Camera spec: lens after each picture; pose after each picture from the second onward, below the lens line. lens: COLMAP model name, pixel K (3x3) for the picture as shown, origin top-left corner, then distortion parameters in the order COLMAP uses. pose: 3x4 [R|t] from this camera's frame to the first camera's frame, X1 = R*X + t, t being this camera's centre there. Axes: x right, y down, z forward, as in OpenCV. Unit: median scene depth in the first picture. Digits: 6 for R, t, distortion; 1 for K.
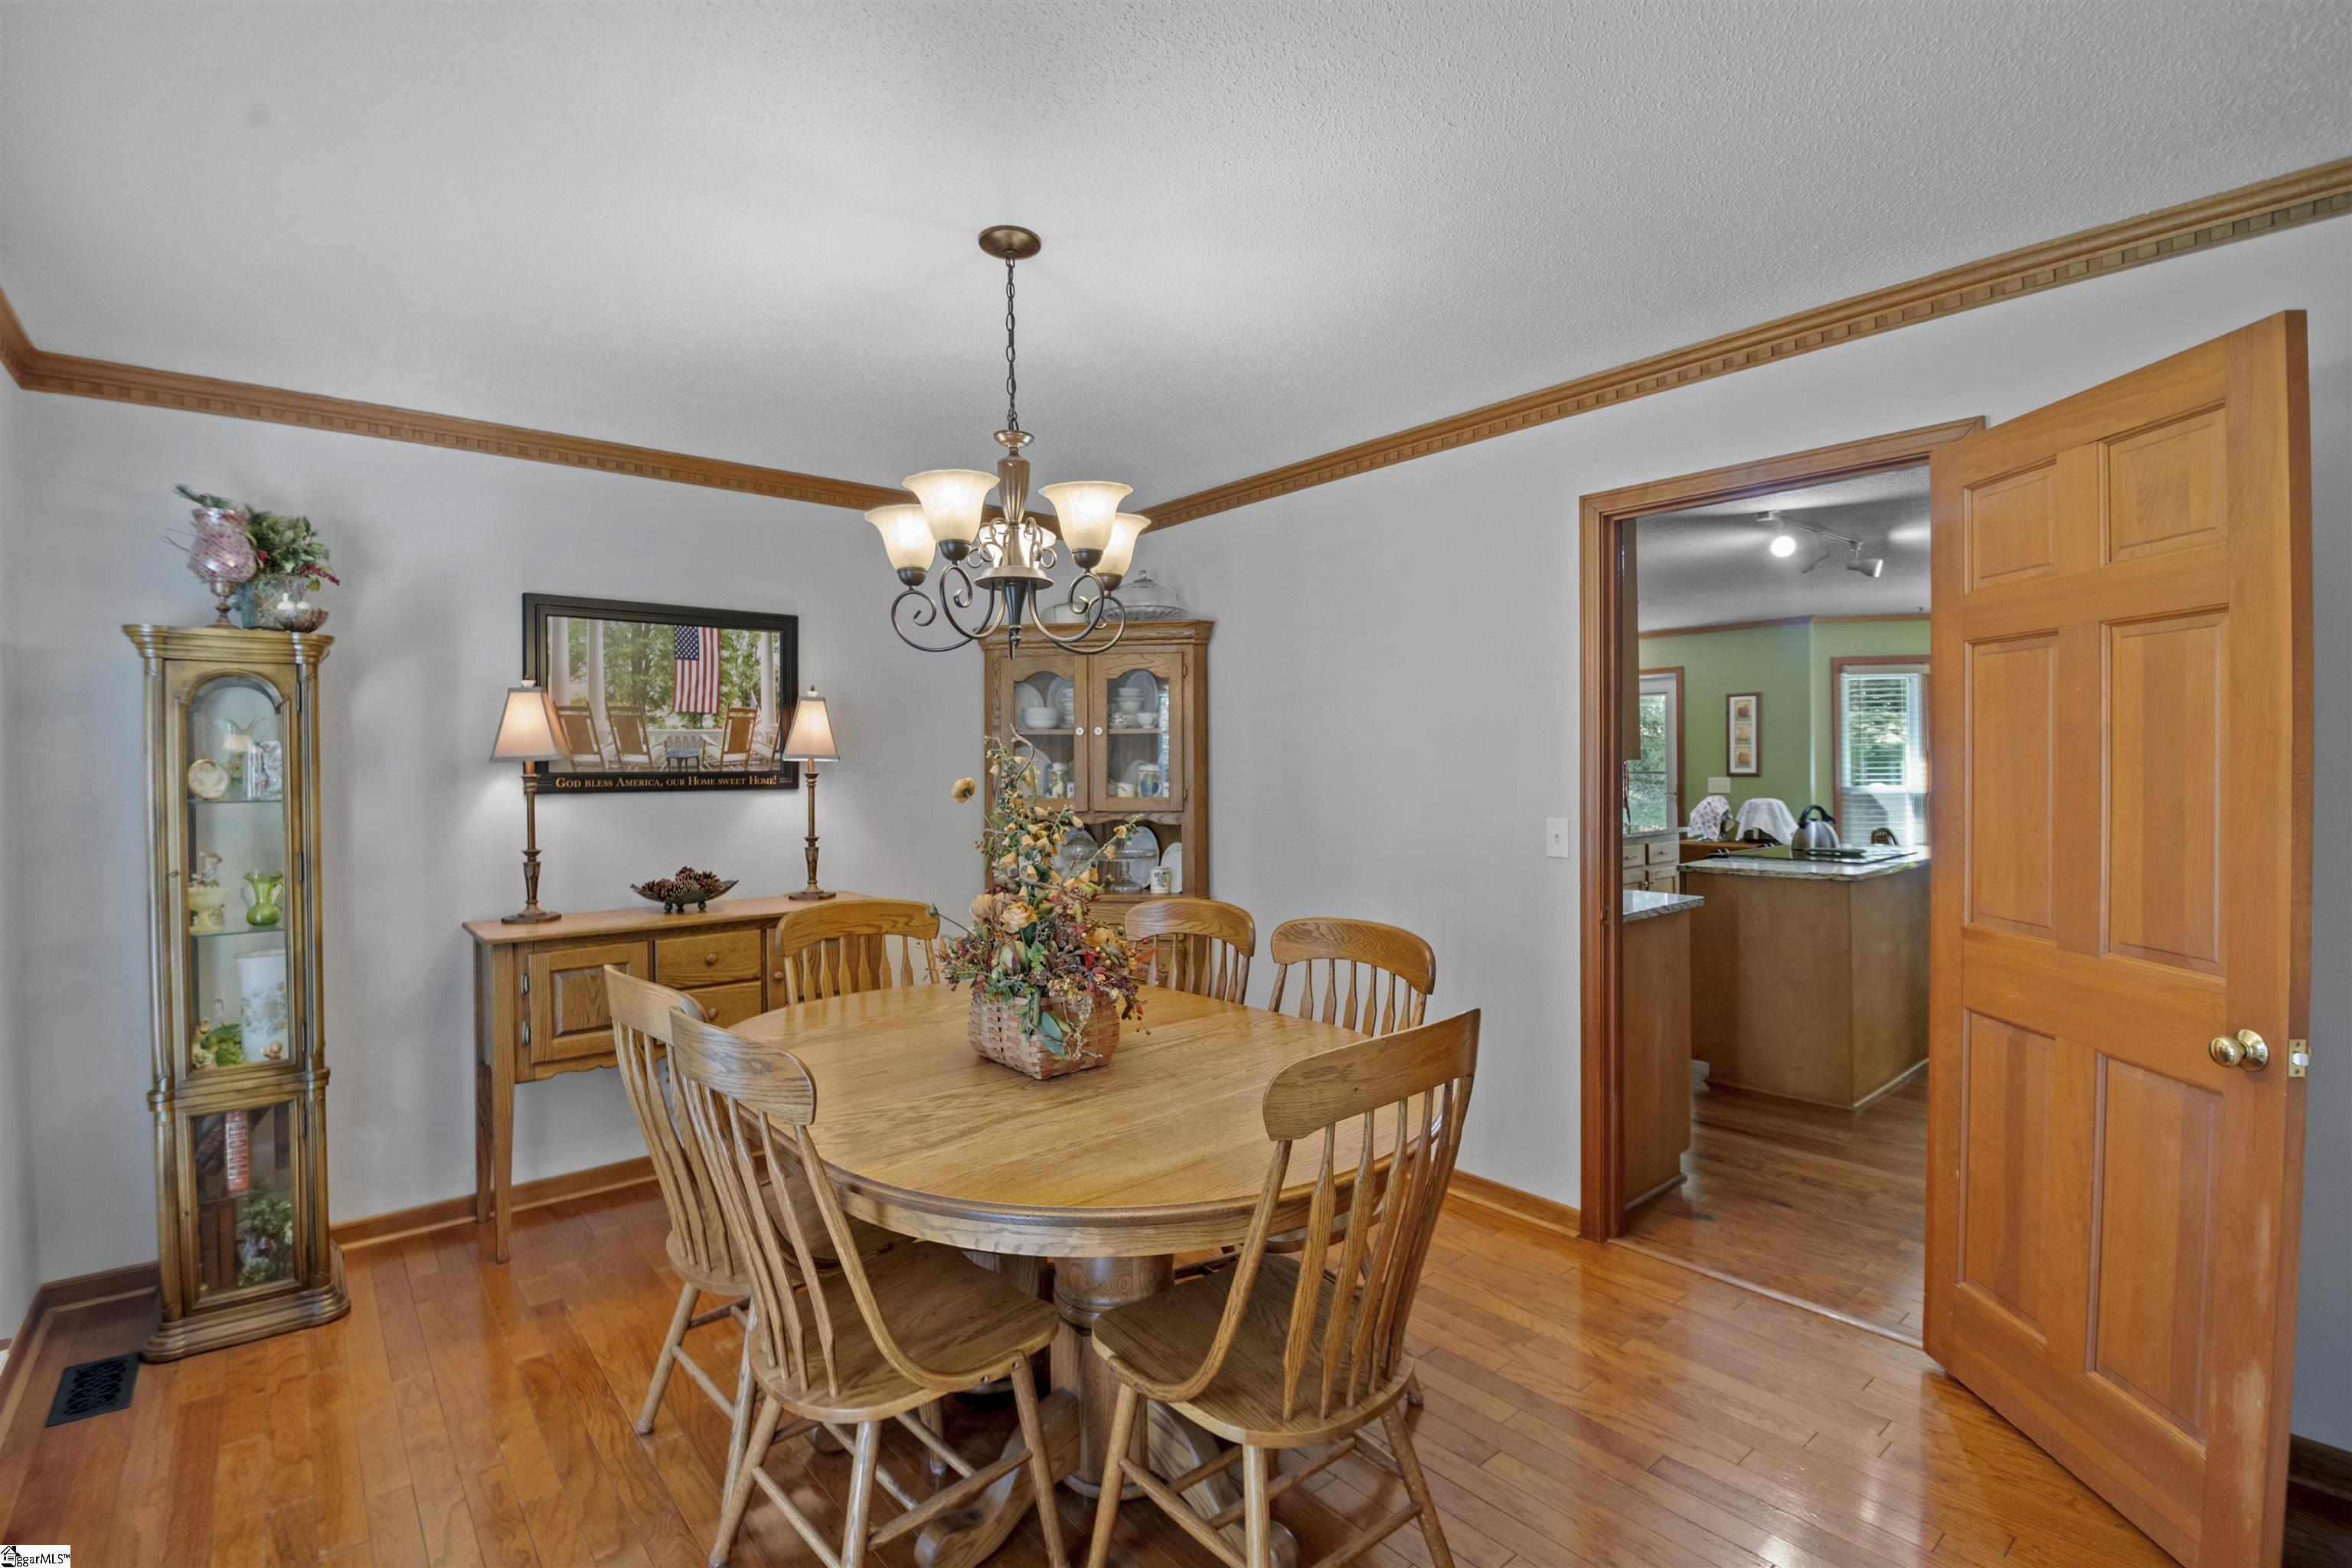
lens RADIAL K [[1081.4, 0, 1157.5], [0, 1081.4, 764.7], [0, 0, 1]] dist [-0.003473, -0.013070]
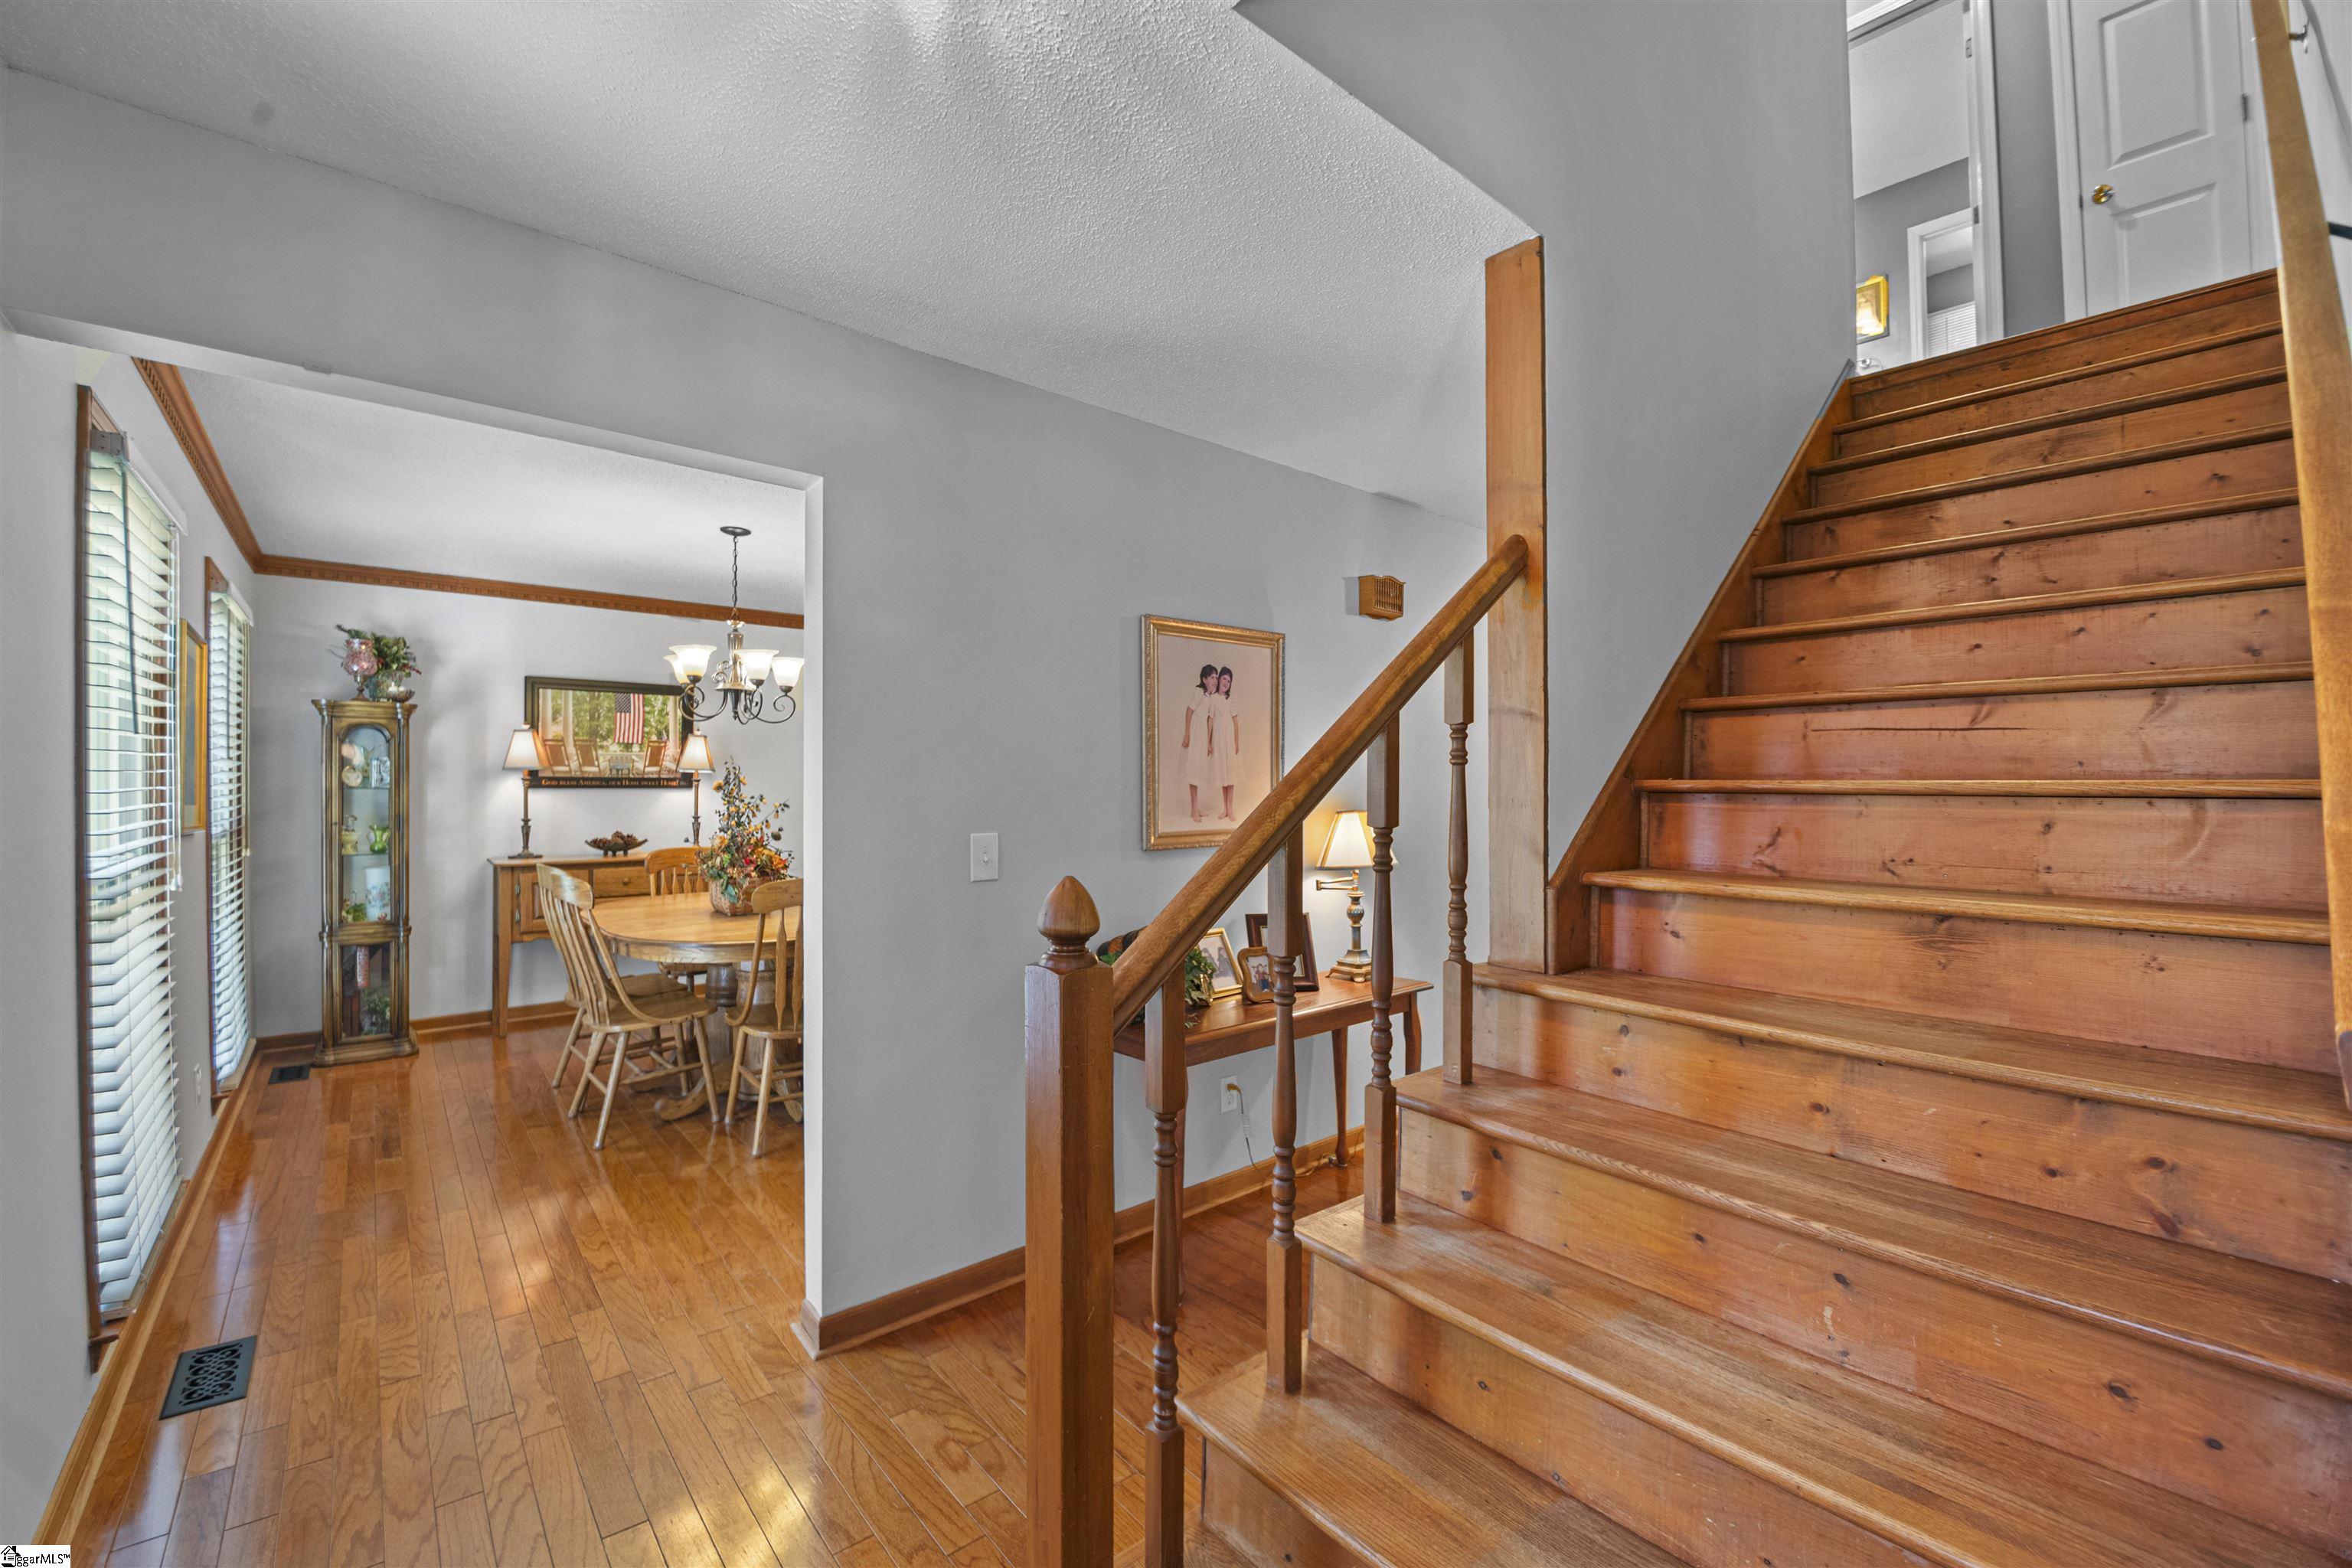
lens RADIAL K [[953.7, 0, 1168.8], [0, 953.7, 772.6], [0, 0, 1]] dist [0.000377, -0.016865]
pose [[0.999863, 0.011658, 0.011758, 0.528111], [-0.011558, 0.999897, -0.008525, 0.002517], [-0.011856, 0.008388, 0.999895, -0.671507]]
